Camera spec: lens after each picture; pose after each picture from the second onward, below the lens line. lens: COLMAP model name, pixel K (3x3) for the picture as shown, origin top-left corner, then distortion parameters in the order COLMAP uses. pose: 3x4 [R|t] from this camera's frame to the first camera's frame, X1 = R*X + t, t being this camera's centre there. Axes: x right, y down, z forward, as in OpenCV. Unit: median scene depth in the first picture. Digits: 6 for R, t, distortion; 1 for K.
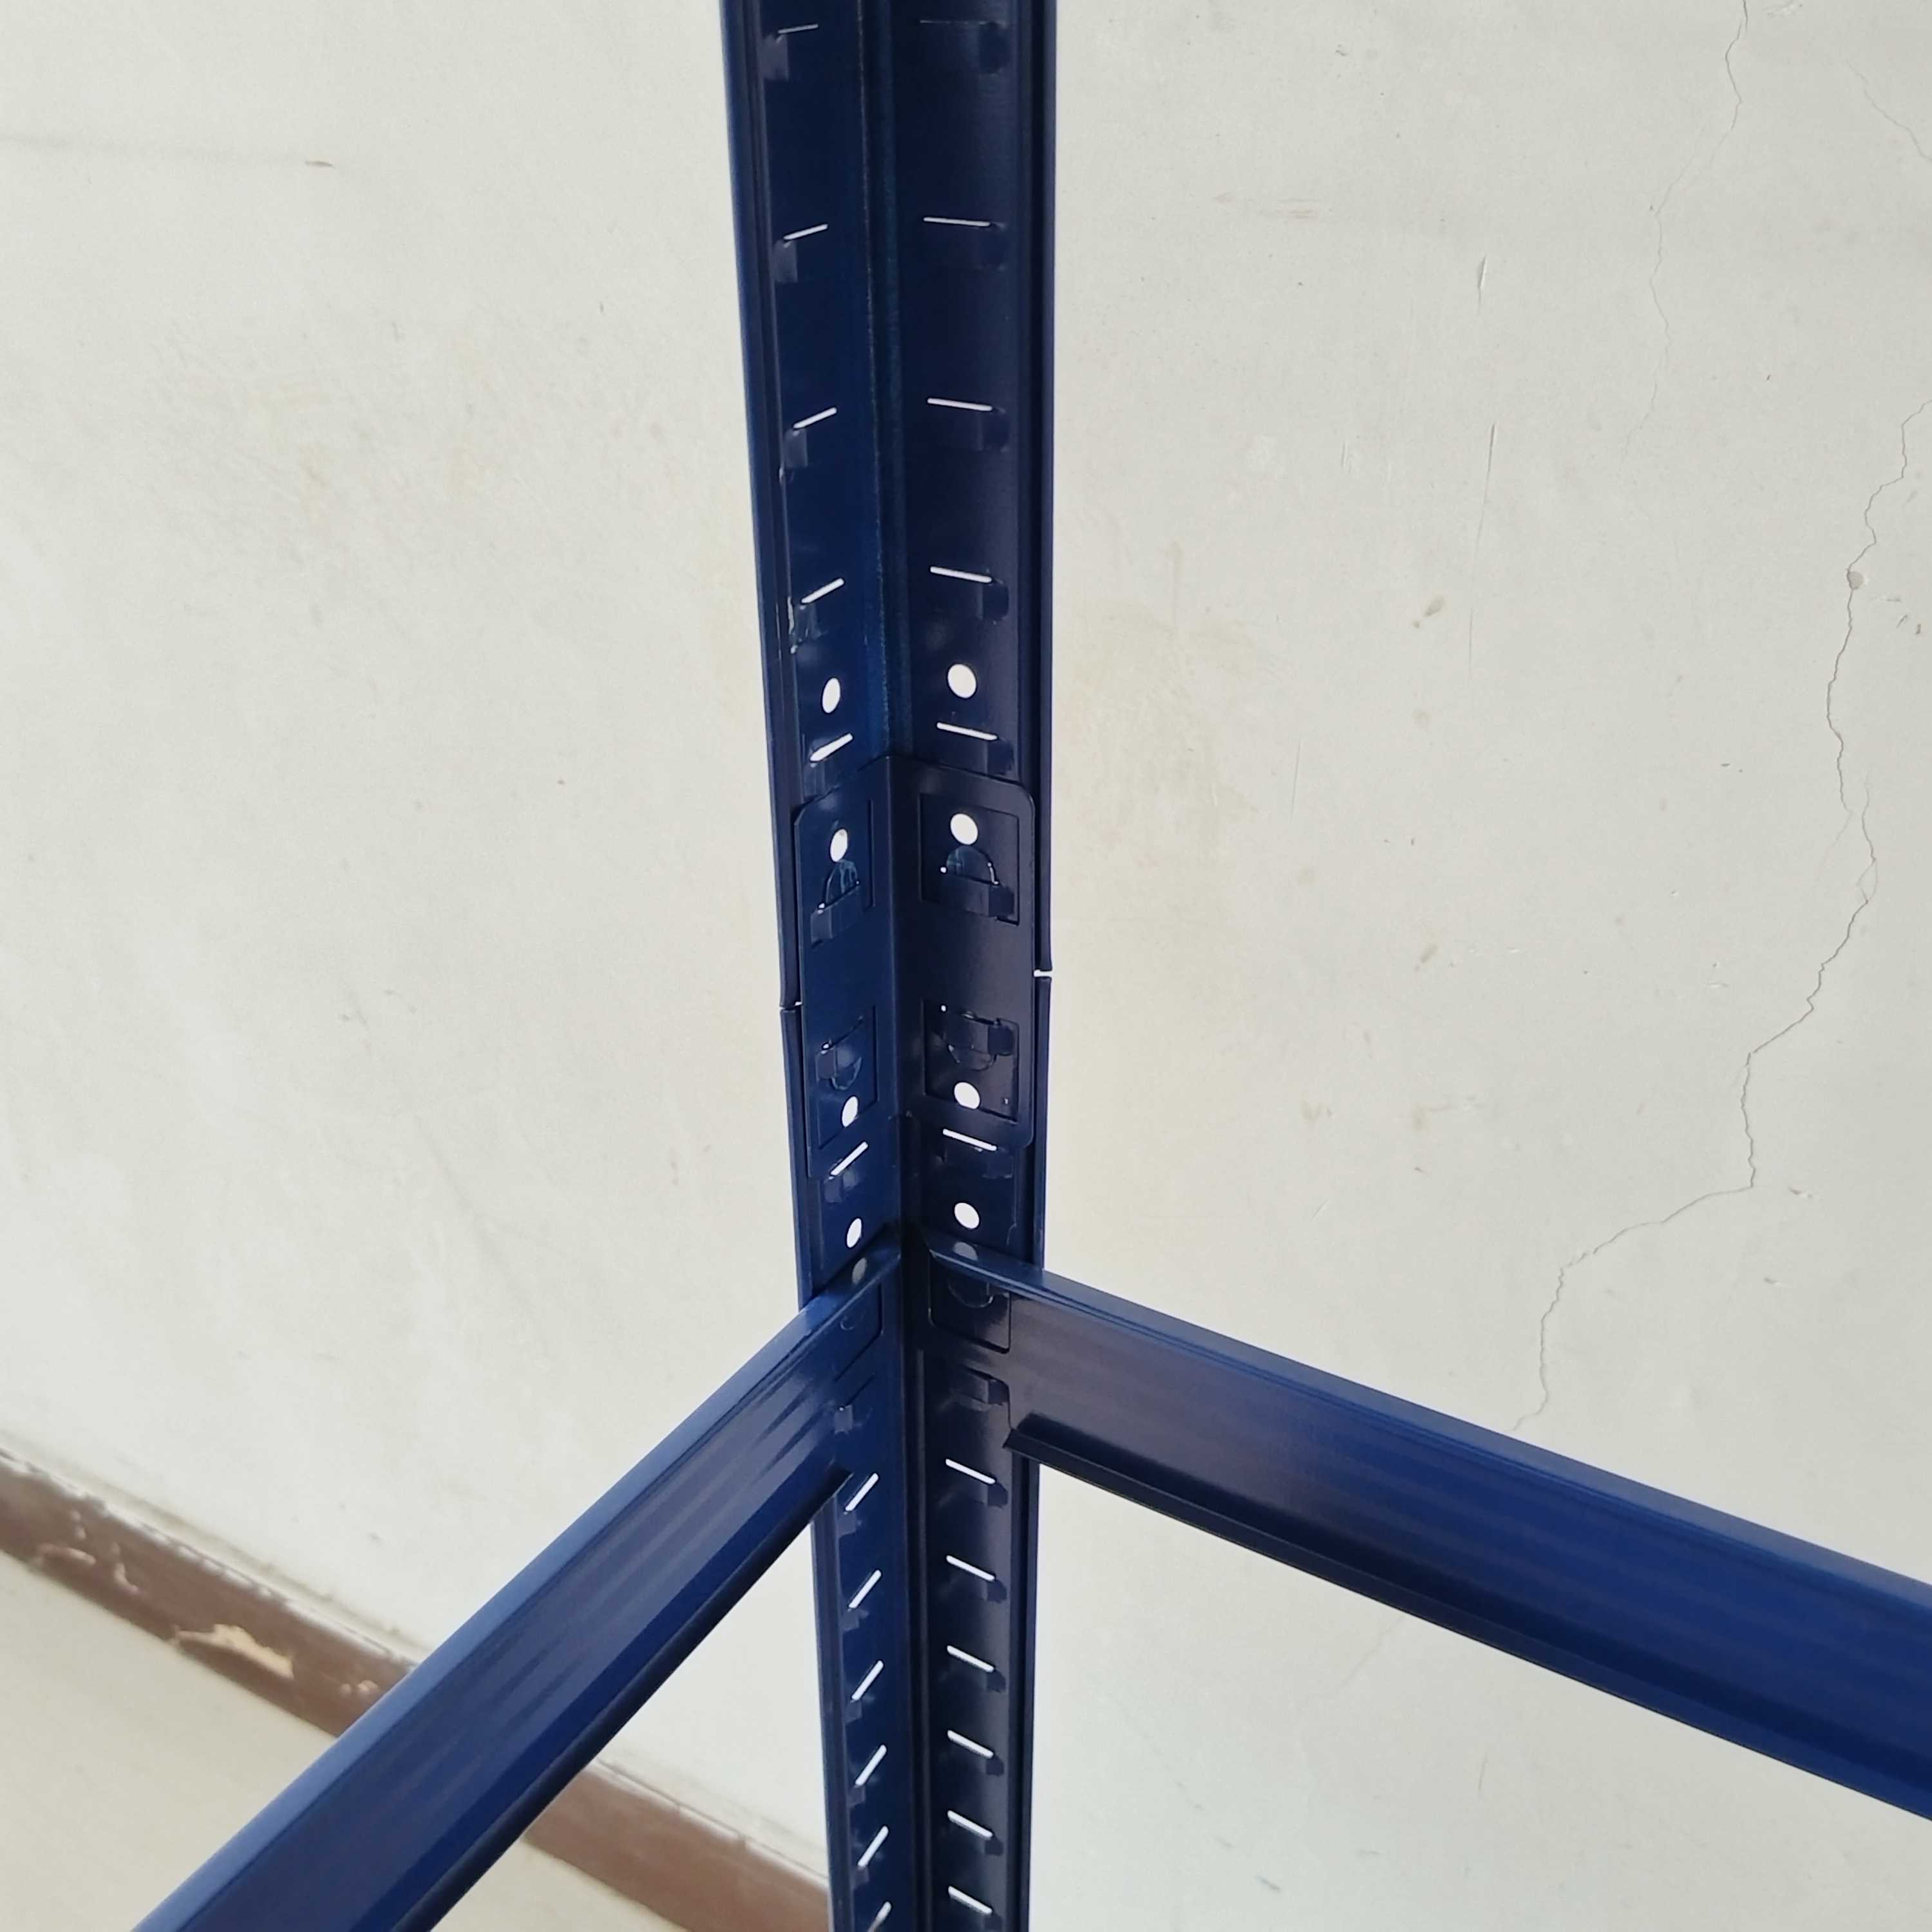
lens RADIAL K [[2031.4, 0, 953.2], [0, 2031.4, 960.2], [0, 0, 1]] dist [-0.009319, -0.014965]
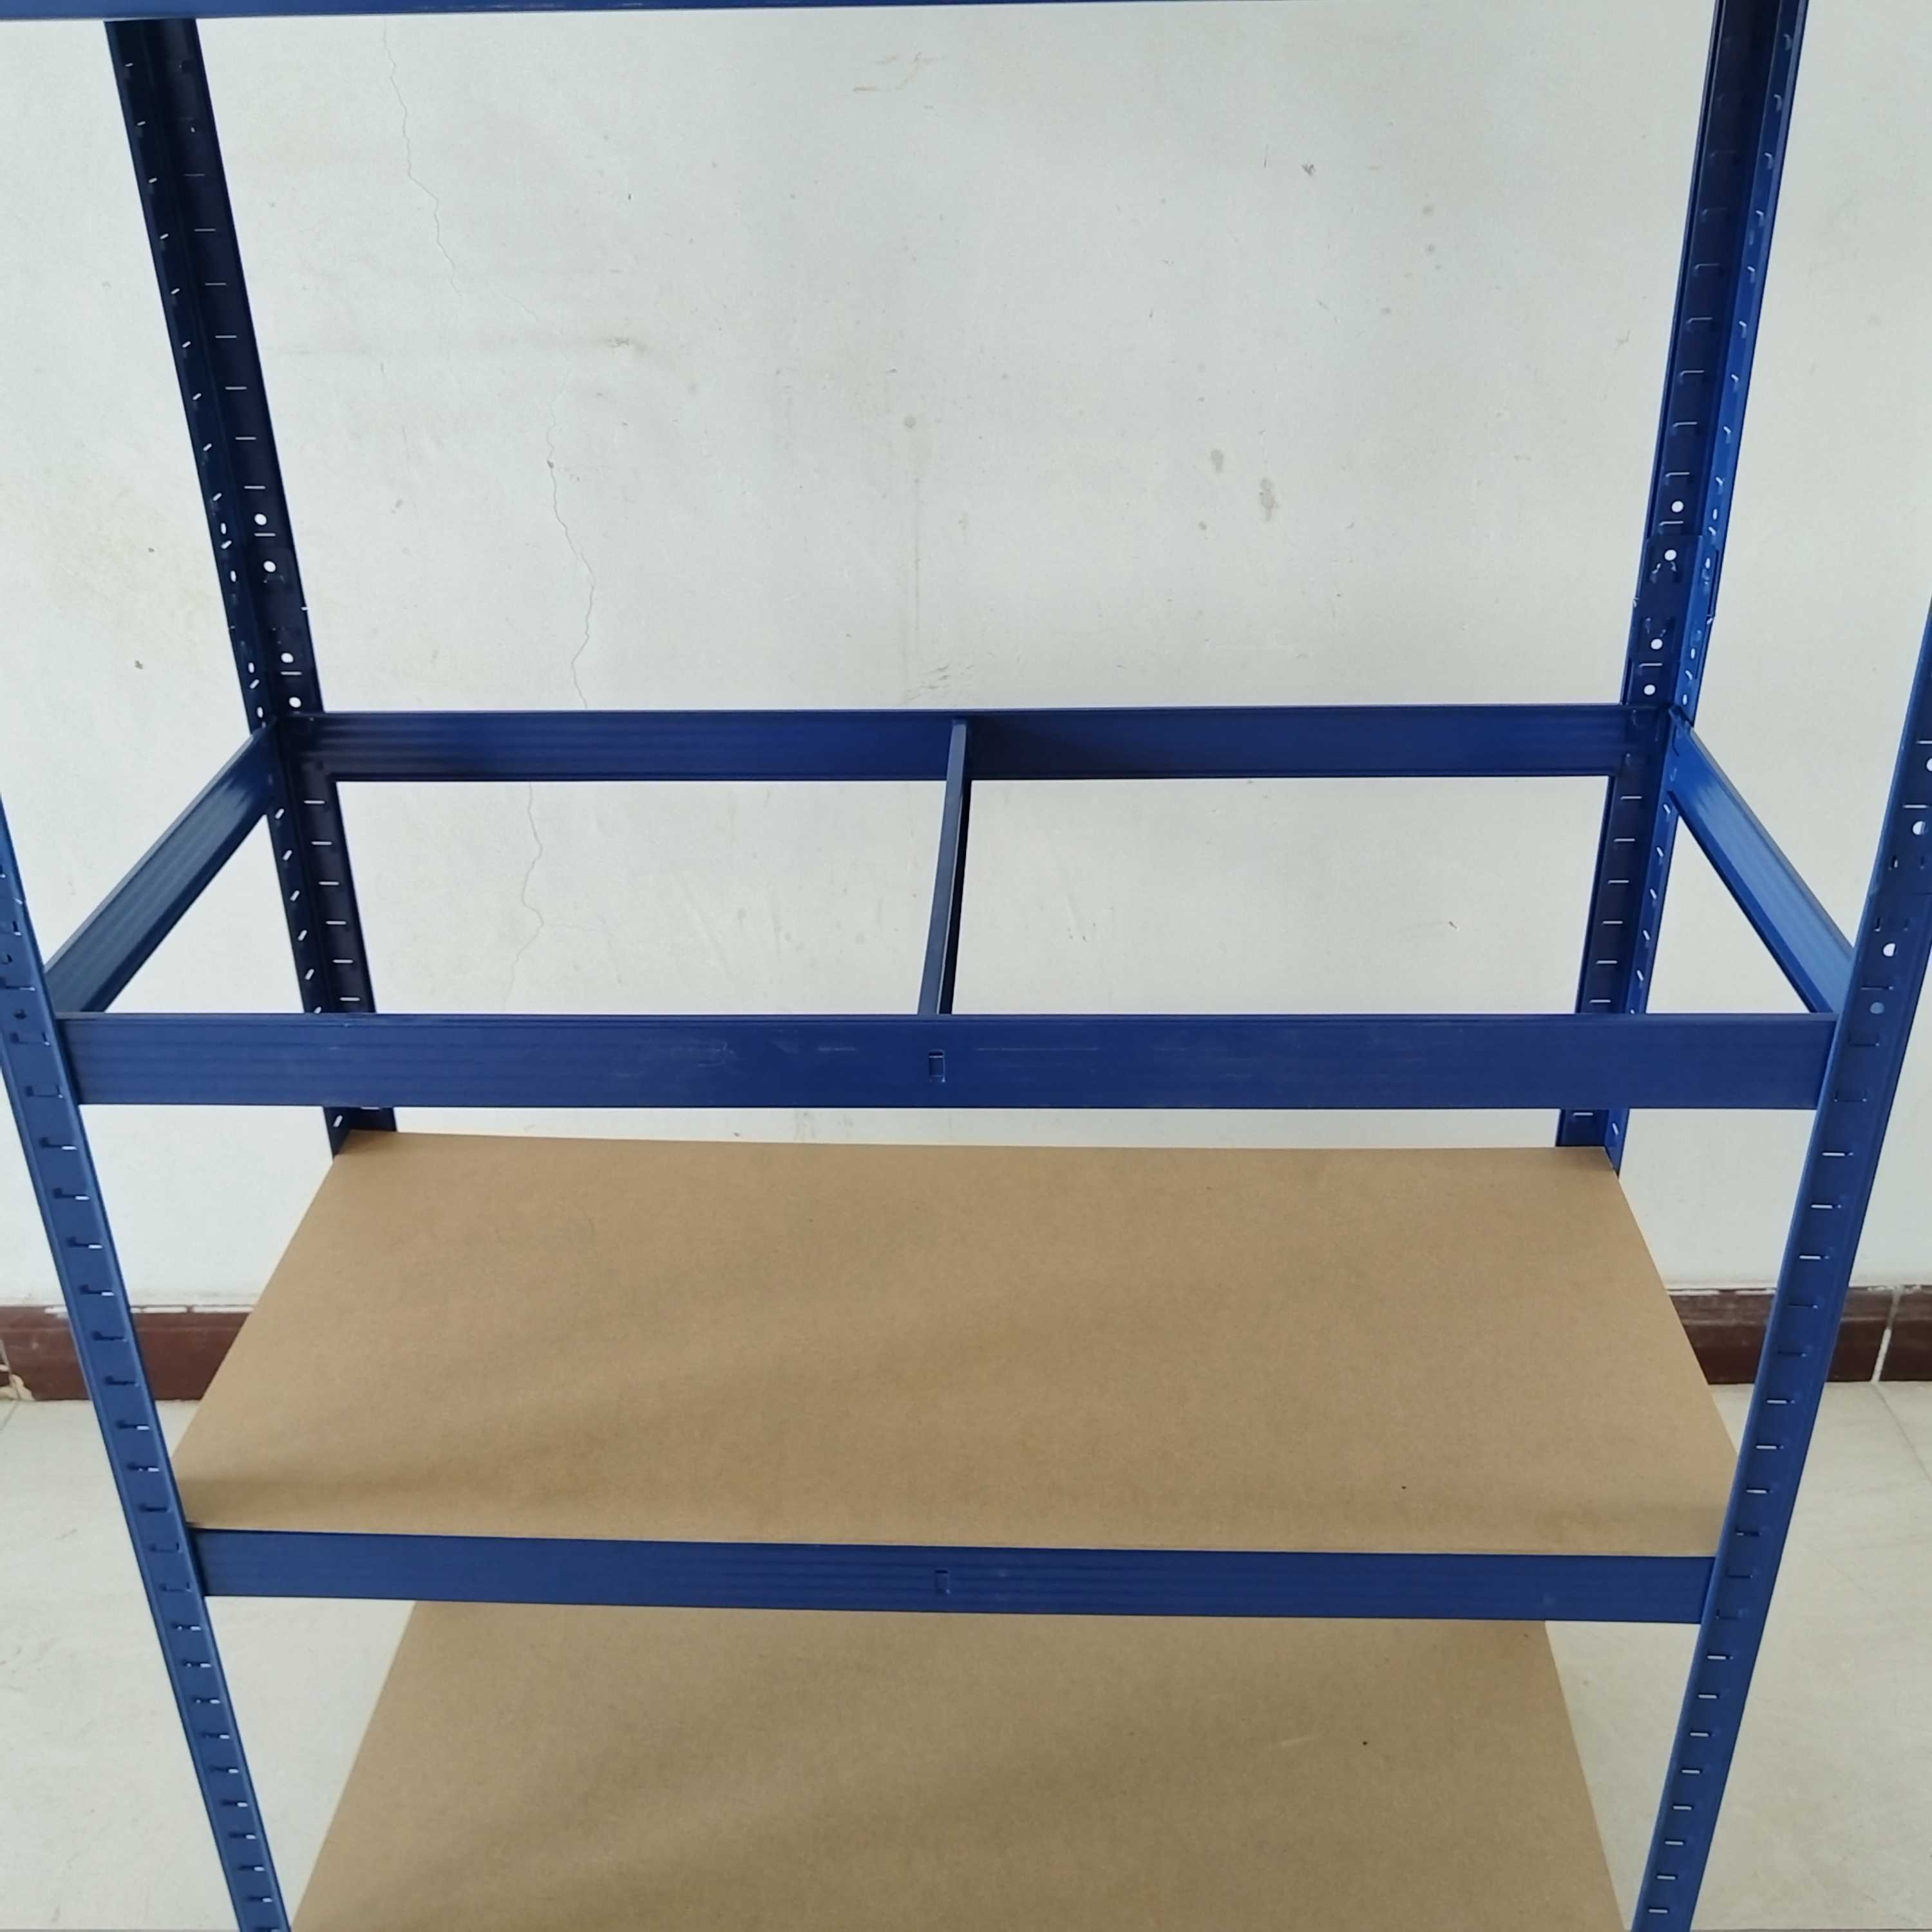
lens RADIAL K [[2032.8, 0, 960.8], [0, 2032.8, 968.3], [0, 0, 1]] dist [-0.002912, 0.006103]
pose [[0.870599, -0.244374, 0.427012, -0.524168], [0.244699, 0.968032, 0.055098, 0.589925], [-0.426826, 0.056521, 0.902566, -2.161029]]
